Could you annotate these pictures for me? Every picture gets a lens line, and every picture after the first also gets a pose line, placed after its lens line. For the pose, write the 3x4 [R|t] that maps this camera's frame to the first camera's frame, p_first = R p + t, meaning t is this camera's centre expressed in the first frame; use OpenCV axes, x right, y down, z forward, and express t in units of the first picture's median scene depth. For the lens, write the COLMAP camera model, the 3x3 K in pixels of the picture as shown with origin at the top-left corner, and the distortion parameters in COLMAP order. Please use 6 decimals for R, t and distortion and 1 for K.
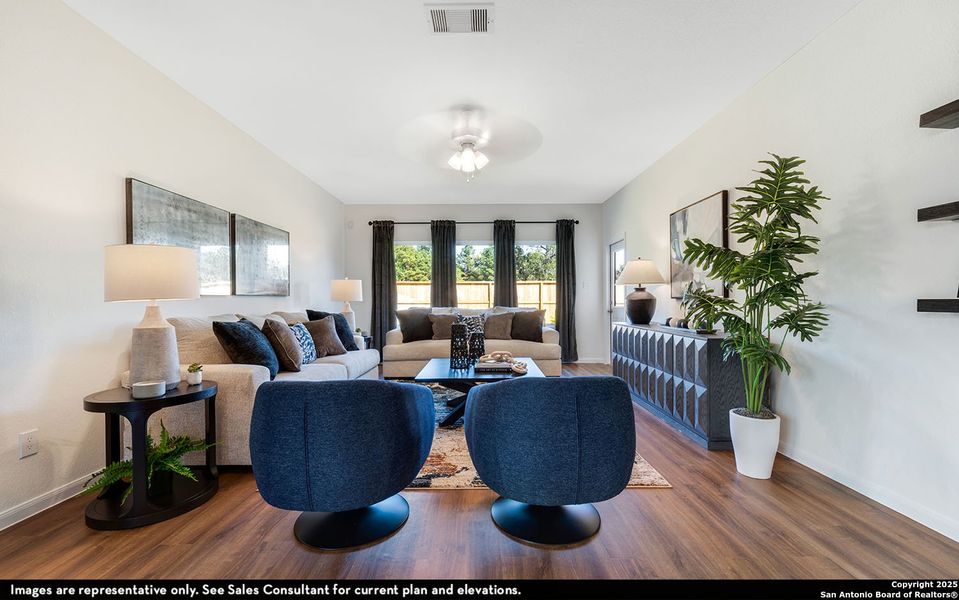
lens RADIAL K [[395.0, 0, 480.1], [0, 395.0, 302.3], [0, 0, 1]] dist [-0.012268, 0.000079]
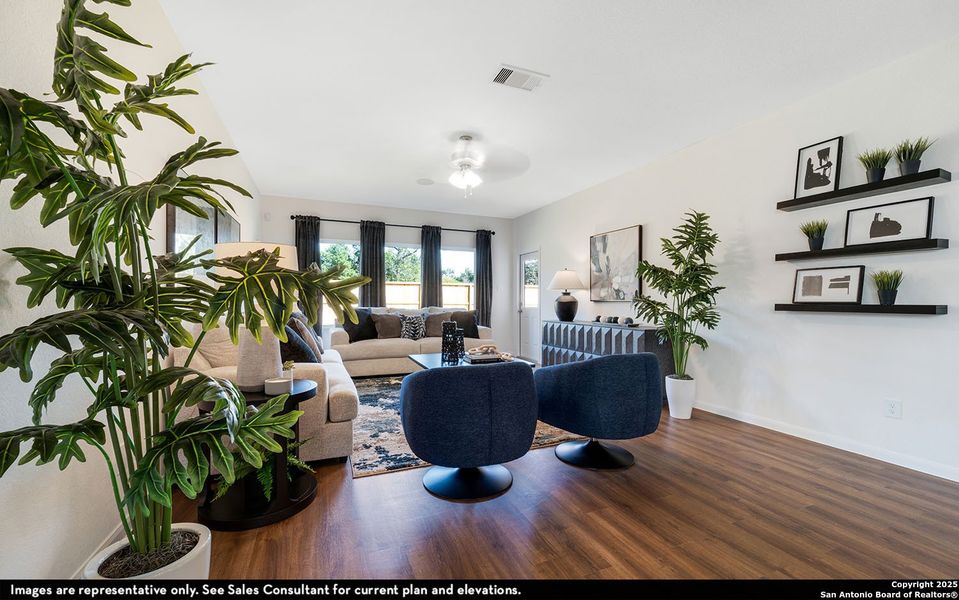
lens RADIAL K [[395.0, 0, 485.3], [0, 395.0, 301.0], [0, 0, 1]] dist [-0.012268, 0.000079]
pose [[0.921746, 0.011307, 0.387629, -0.388614], [-0.009426, 0.999933, -0.006753, 0.001835], [-0.387679, 0.002571, 0.921791, -0.076164]]
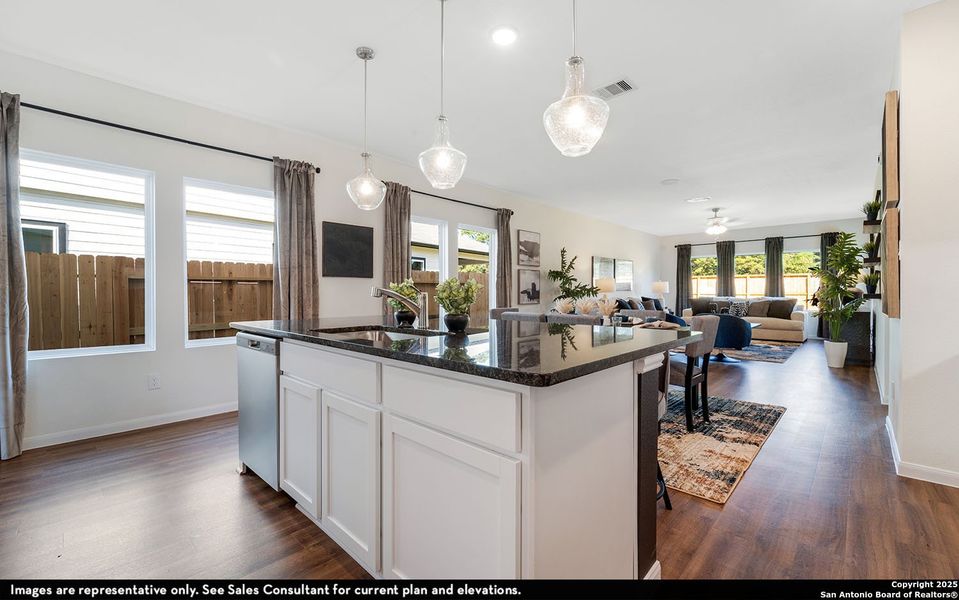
lens RADIAL K [[395.0, 0, 481.7], [0, 395.0, 300.5], [0, 0, 1]] dist [-0.012268, 0.000079]
pose [[0.725098, 0.017709, -0.688418, 0.504037], [-0.004824, 0.999775, 0.020637, -0.000136], [0.688629, -0.011643, 0.725021, -1.418836]]
